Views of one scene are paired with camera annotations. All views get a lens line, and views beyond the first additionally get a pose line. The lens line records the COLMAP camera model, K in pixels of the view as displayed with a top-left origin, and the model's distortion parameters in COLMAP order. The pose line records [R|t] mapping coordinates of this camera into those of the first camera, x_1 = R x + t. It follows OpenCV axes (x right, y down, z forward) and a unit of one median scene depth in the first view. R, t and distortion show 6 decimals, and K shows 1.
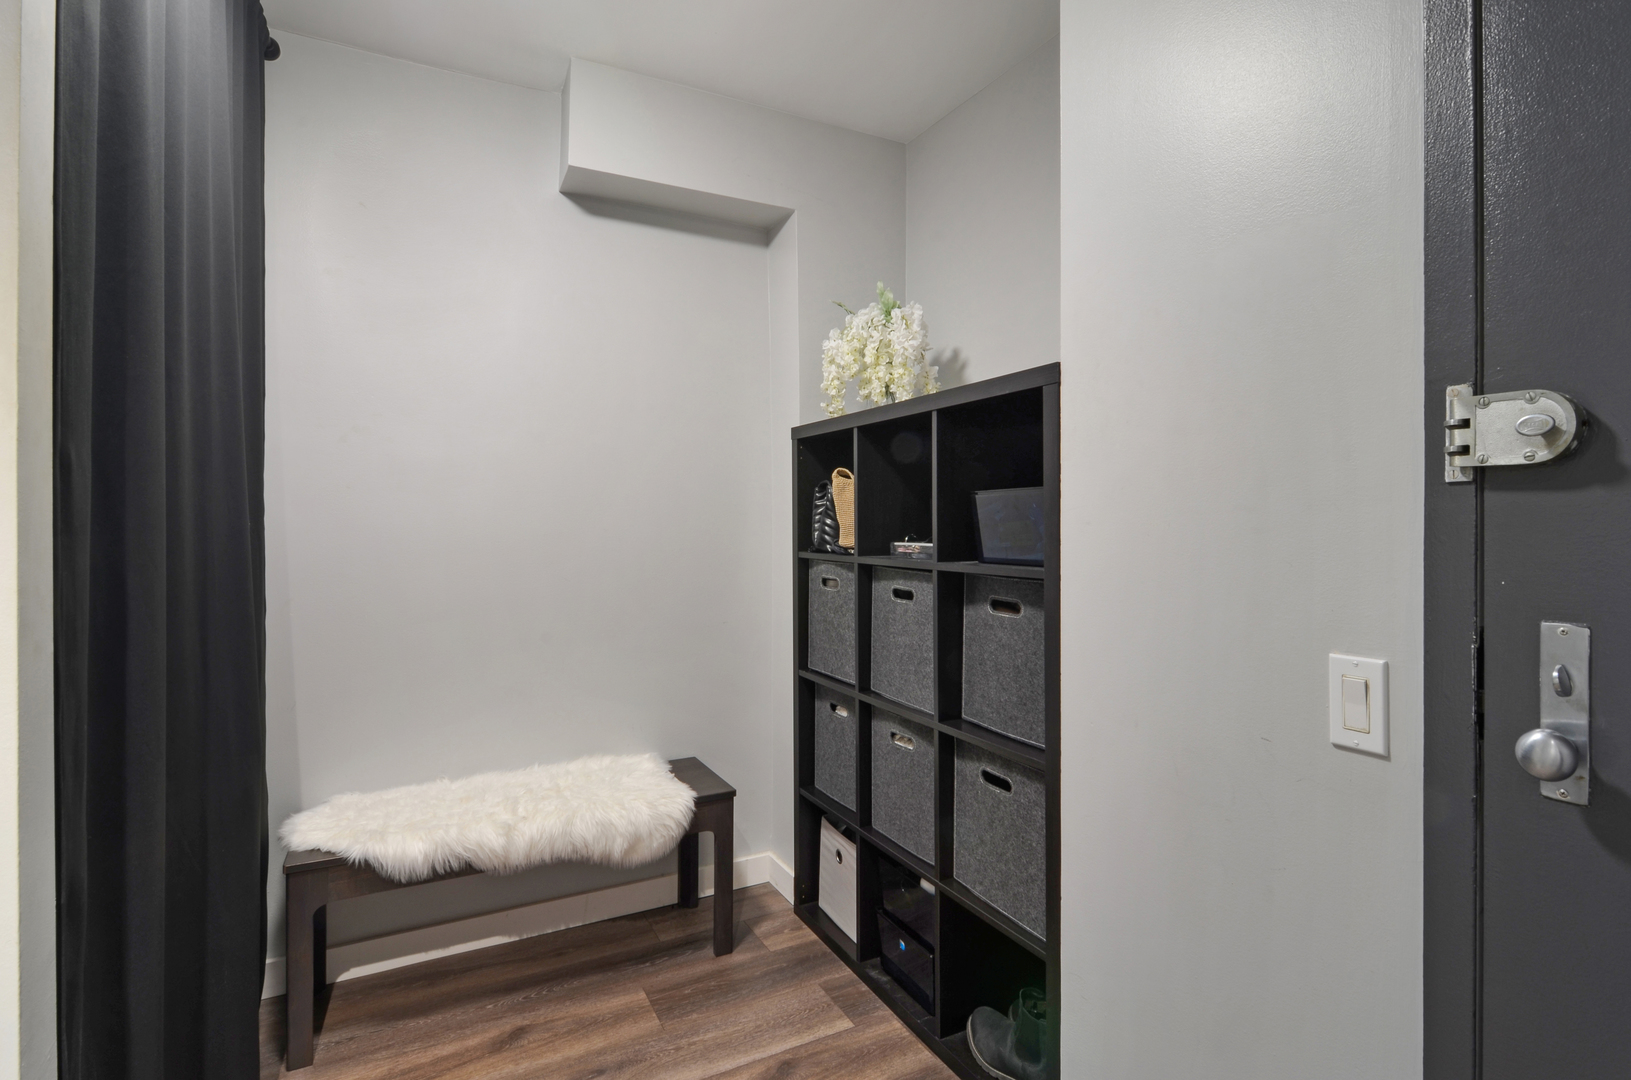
lens RADIAL K [[804.1, 0, 823.9], [0, 804.1, 516.1], [0, 0, 1]] dist [0.001702, -0.010525]
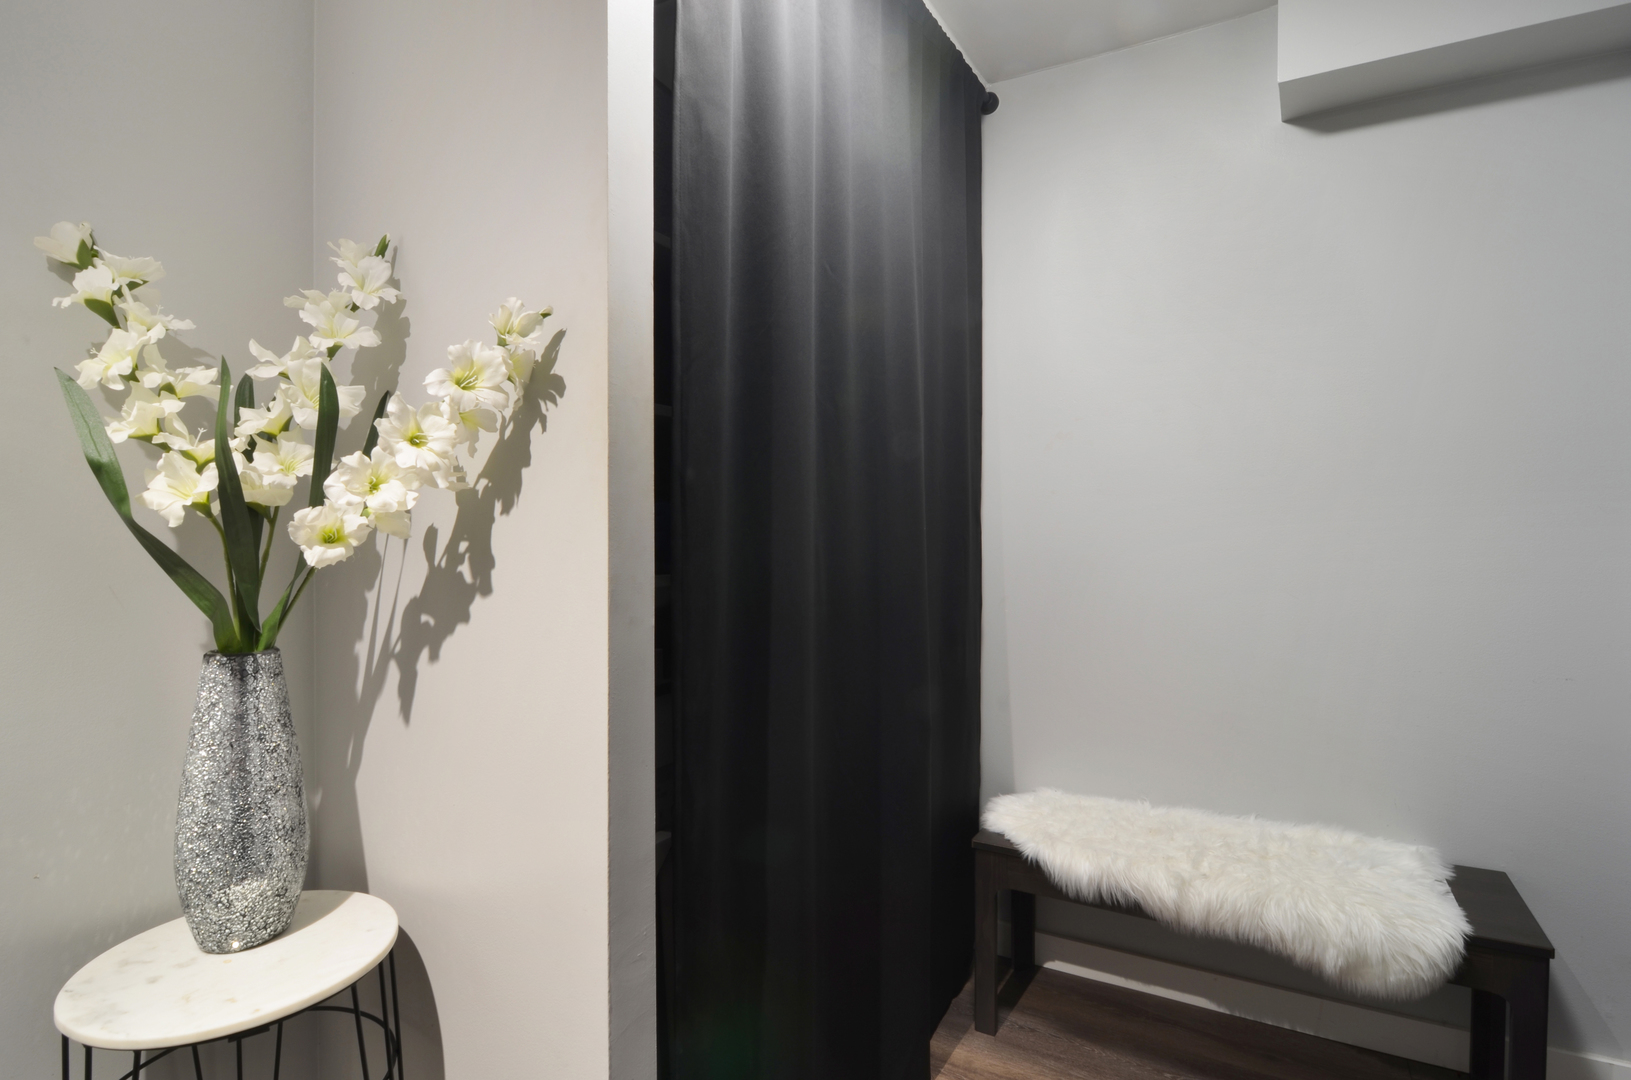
lens RADIAL K [[804.1, 0, 823.9], [0, 804.1, 516.1], [0, 0, 1]] dist [0.001702, -0.010525]
pose [[0.552664, -0.003451, -0.833397, 0.106530], [0.002906, 0.999993, -0.002214, -0.002604], [0.833399, -0.001198, 0.552670, 0.188843]]
